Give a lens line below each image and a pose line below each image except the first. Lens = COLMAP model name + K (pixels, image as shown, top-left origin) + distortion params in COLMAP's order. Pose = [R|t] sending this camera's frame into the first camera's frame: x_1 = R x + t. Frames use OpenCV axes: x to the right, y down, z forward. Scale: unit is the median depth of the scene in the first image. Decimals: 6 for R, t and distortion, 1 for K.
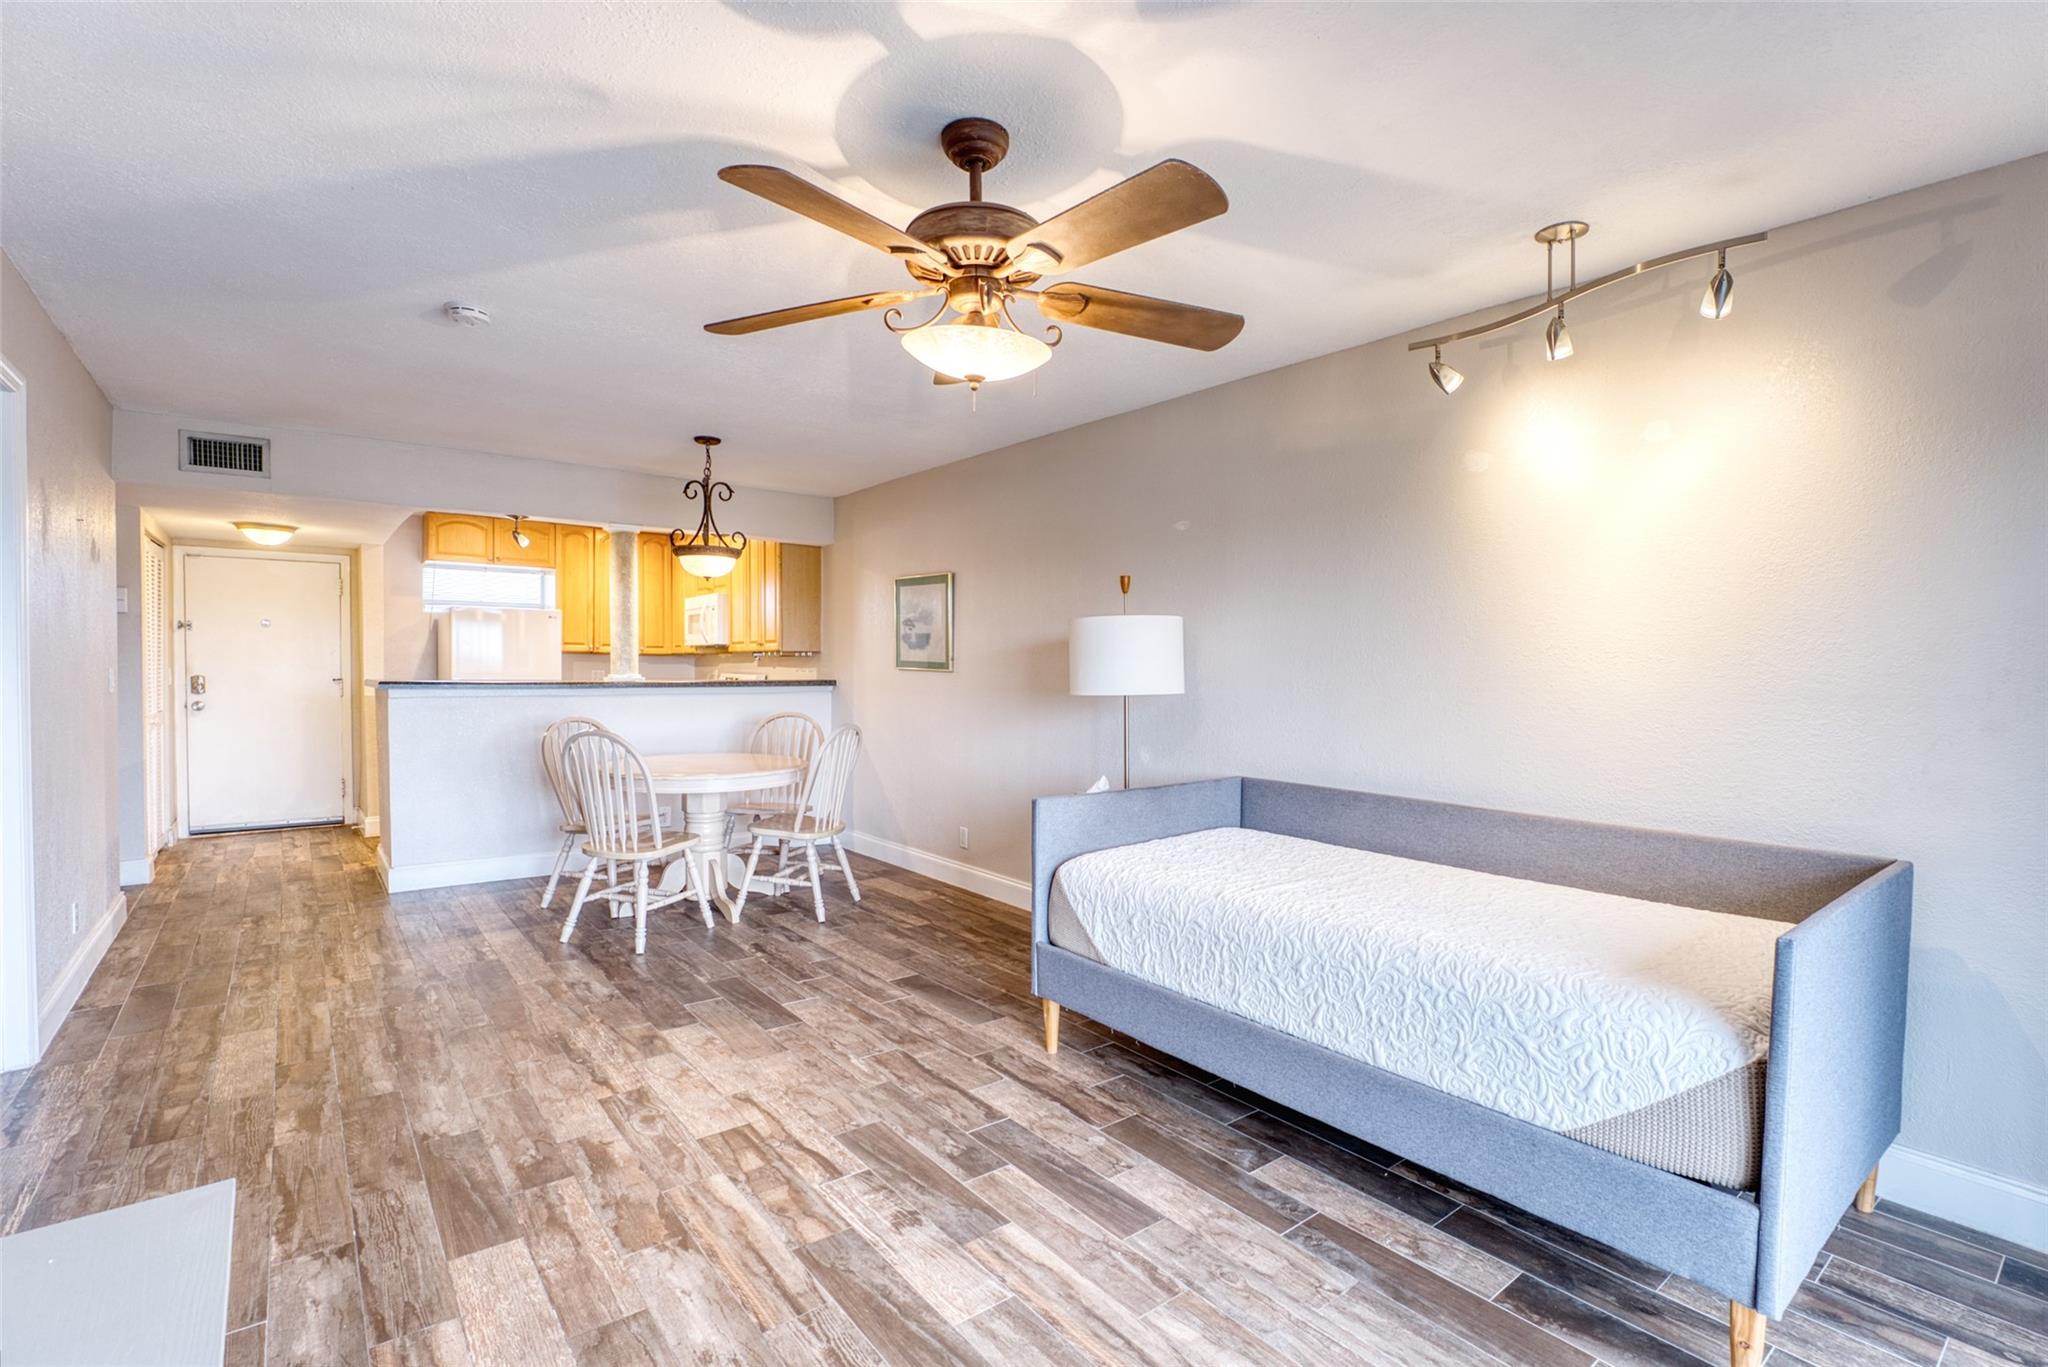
lens RADIAL K [[941.8, 0, 1020.0], [0, 941.8, 688.3], [0, 0, 1]] dist [-0.012534, -0.000149]
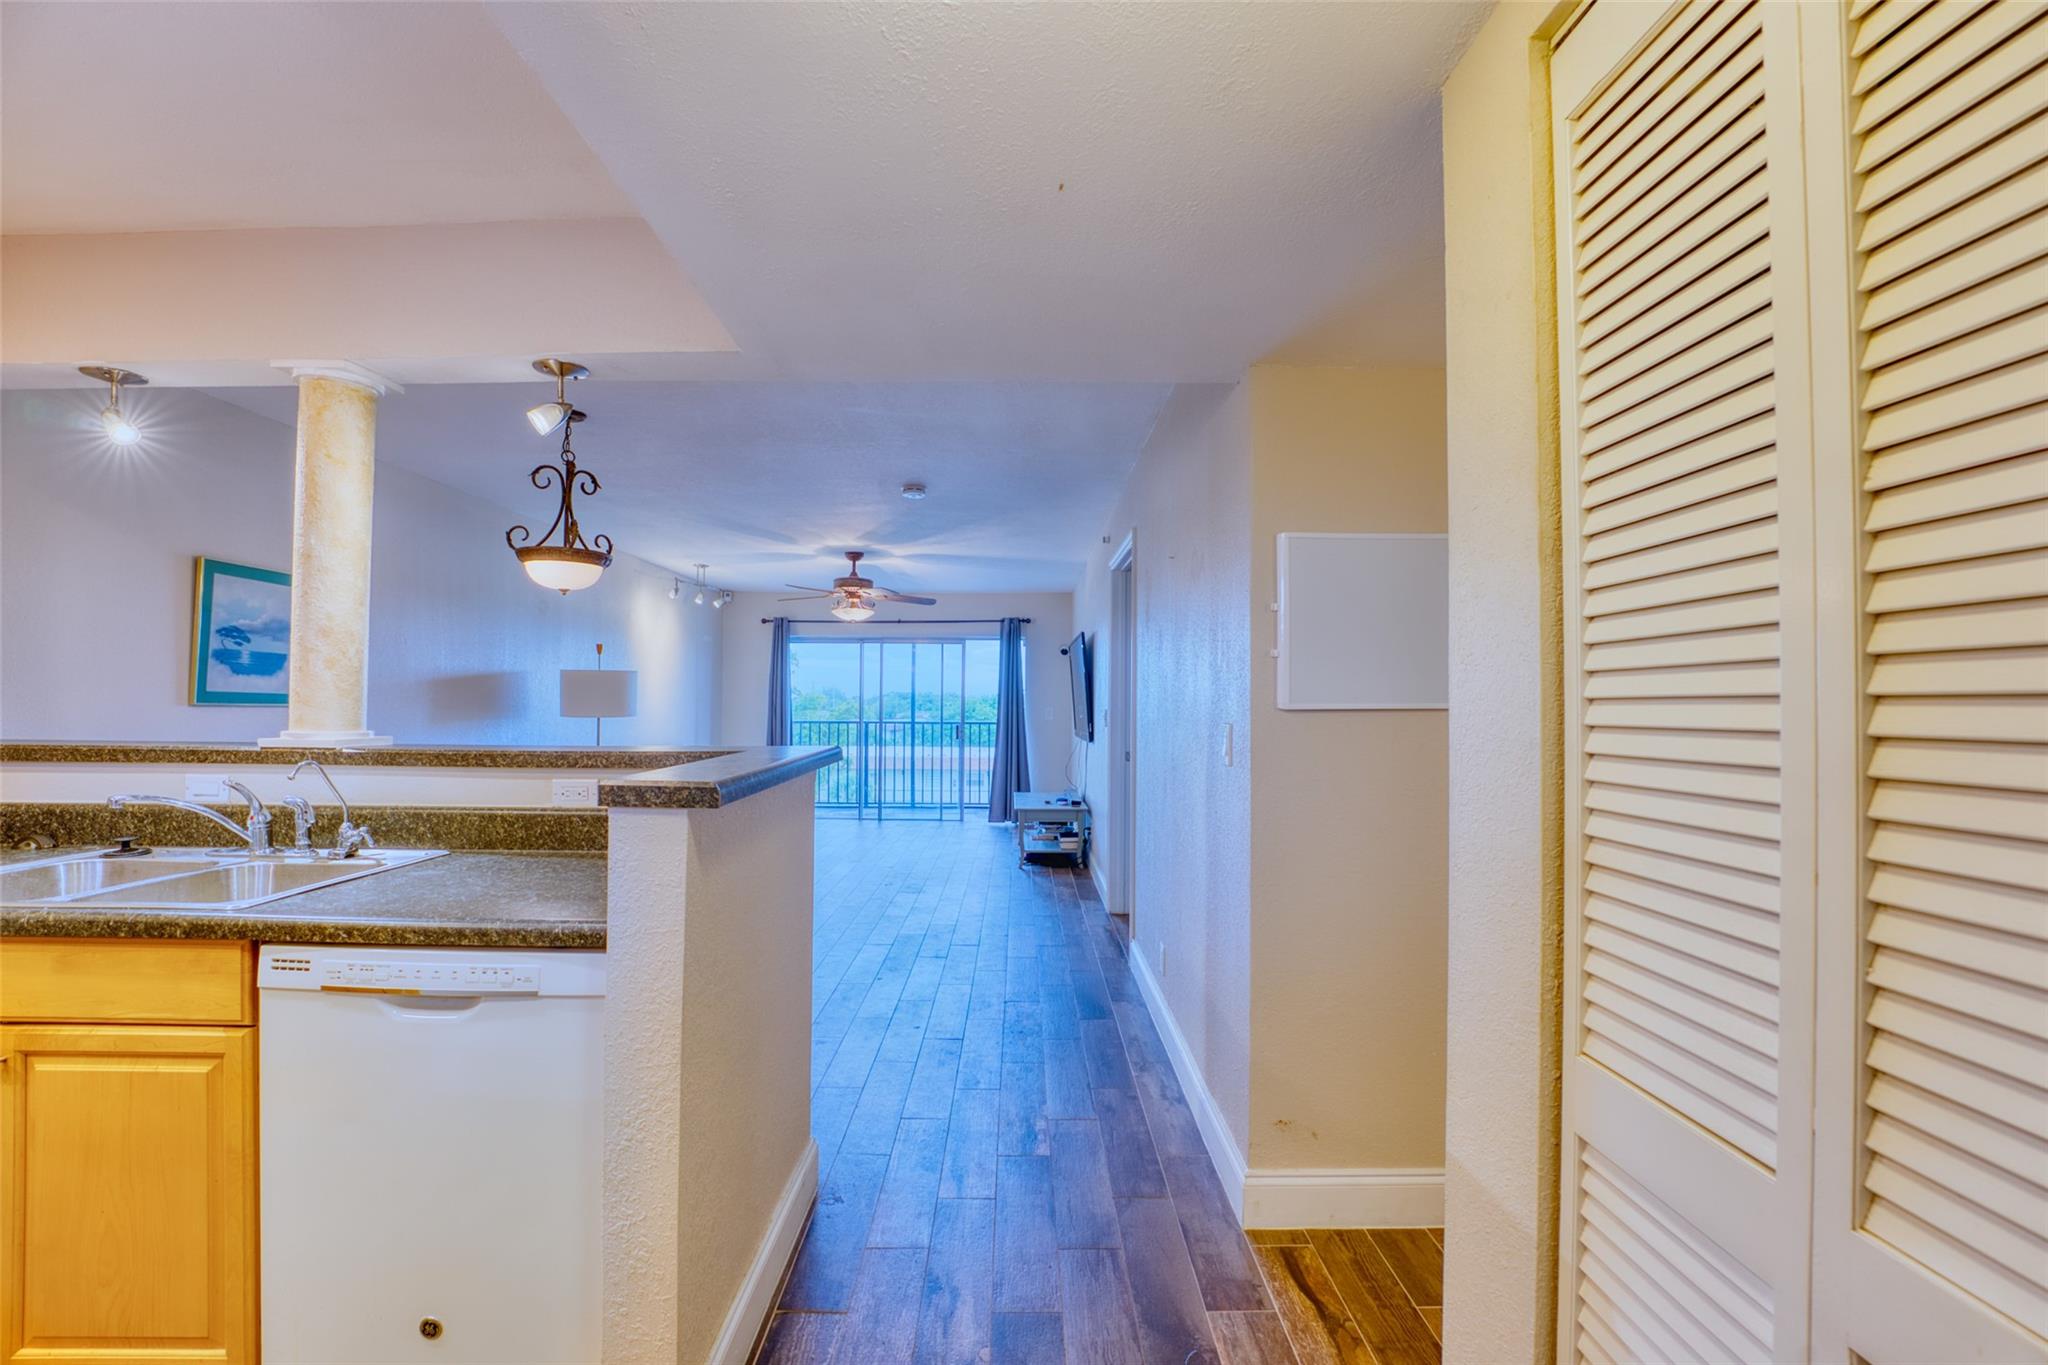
lens RADIAL K [[832.2, 0, 1025.4], [0, 832.2, 686.5], [0, 0, 1]] dist [-0.030281, 0.003556]
pose [[-0.793321, -0.005334, 0.608780, -1.508900], [0.000527, 0.999955, 0.009448, -0.064694], [-0.608804, 0.007816, -0.793283, 1.885522]]
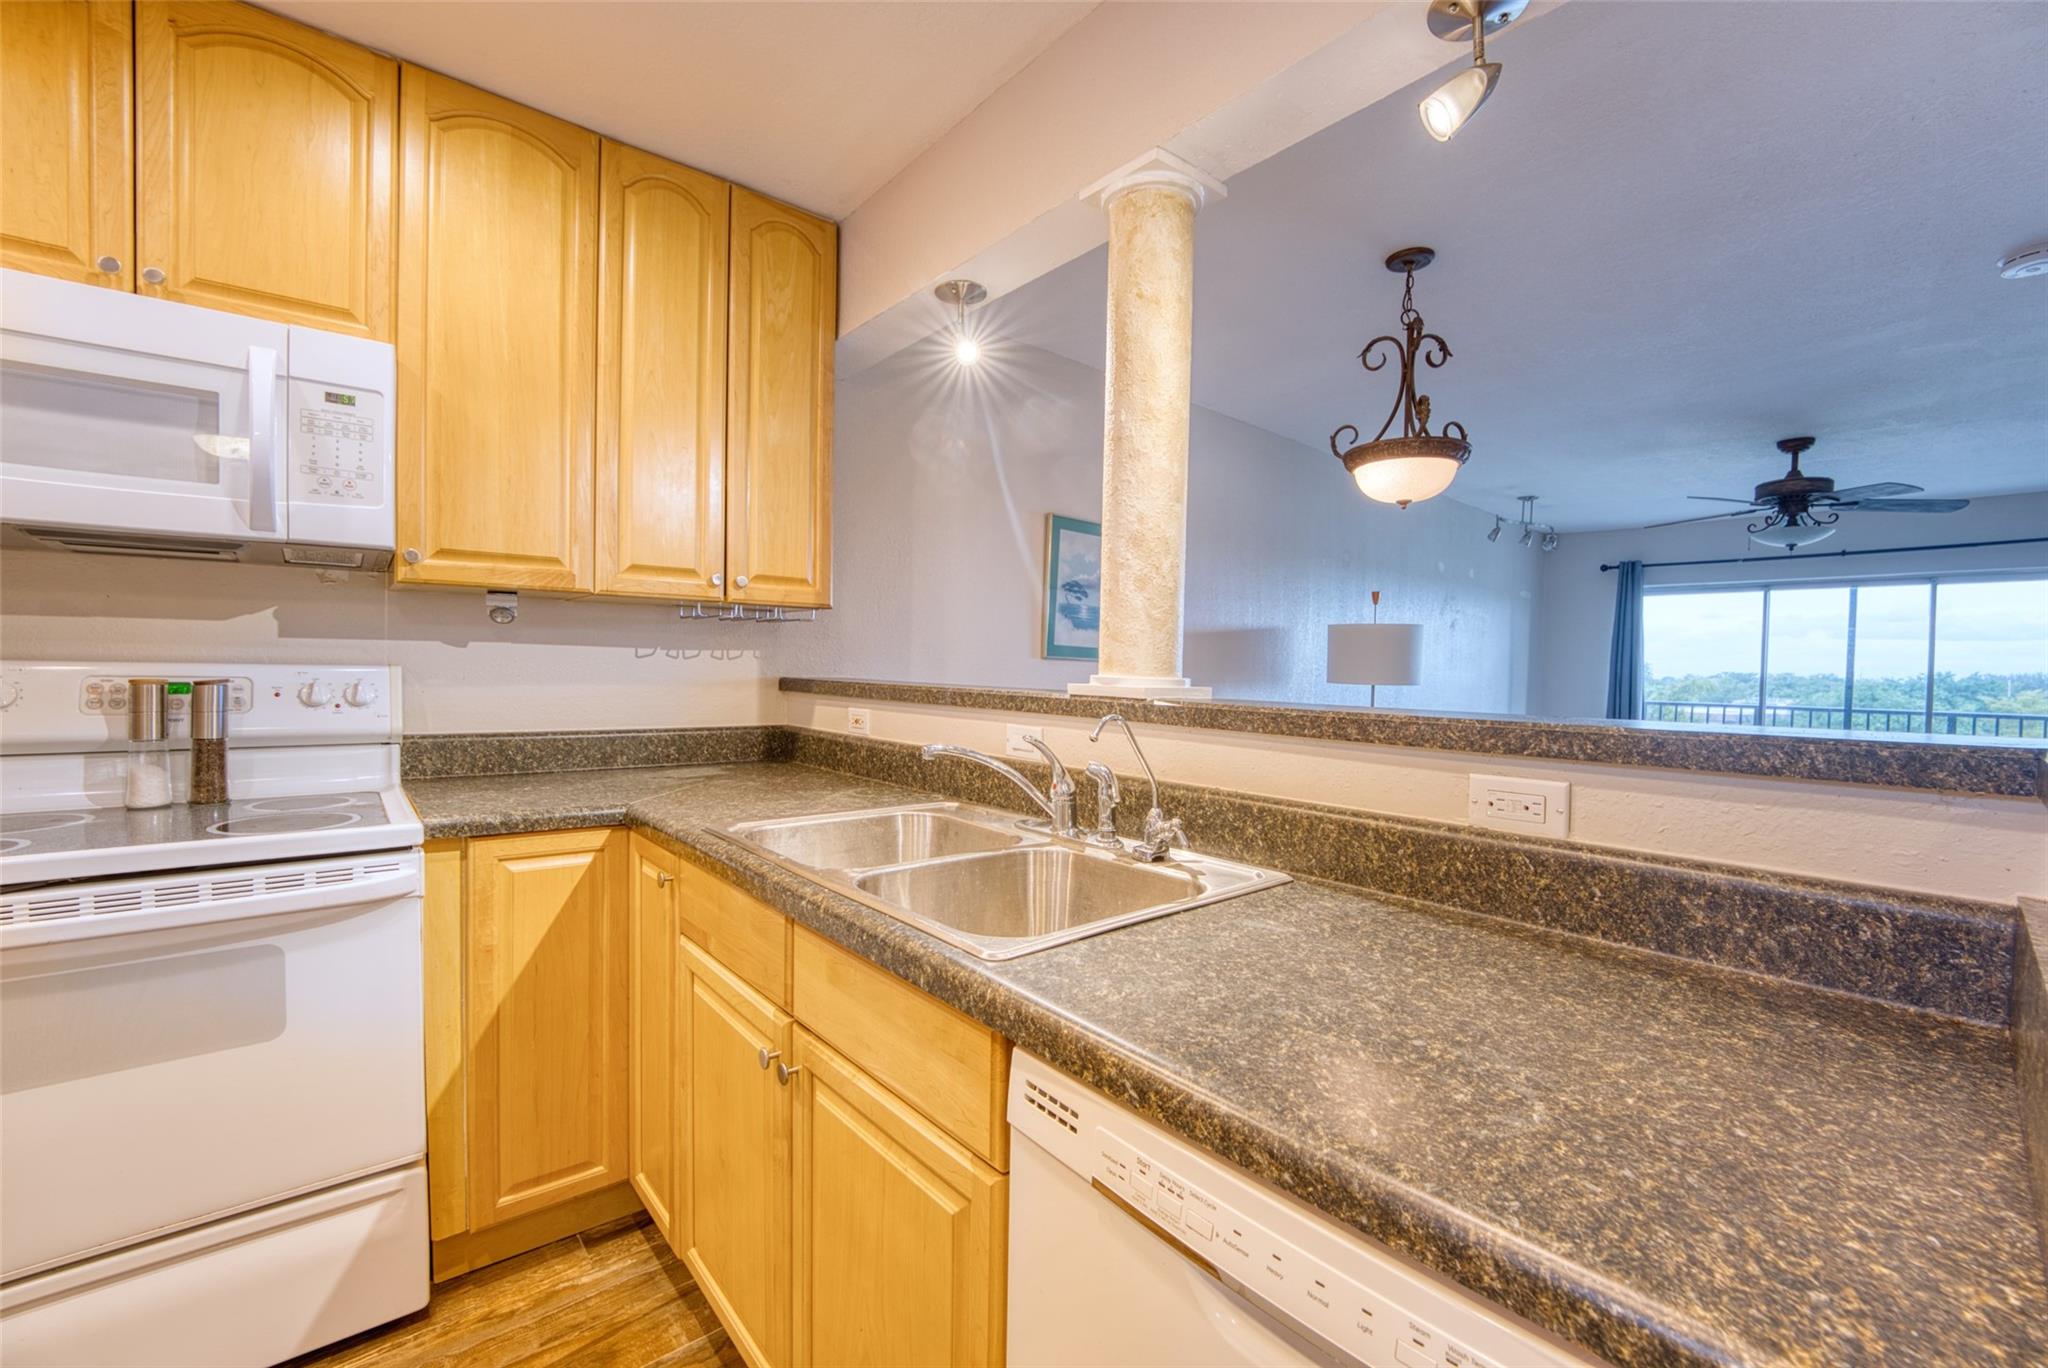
lens RADIAL K [[832.2, 0, 1021.4], [0, 832.2, 690.6], [0, 0, 1]] dist [-0.030281, 0.003556]
pose [[-0.046851, -0.039998, 0.998101, -1.183862], [0.003023, 0.999188, 0.040183, -0.036943], [-0.998897, 0.004900, -0.046692, 1.807035]]
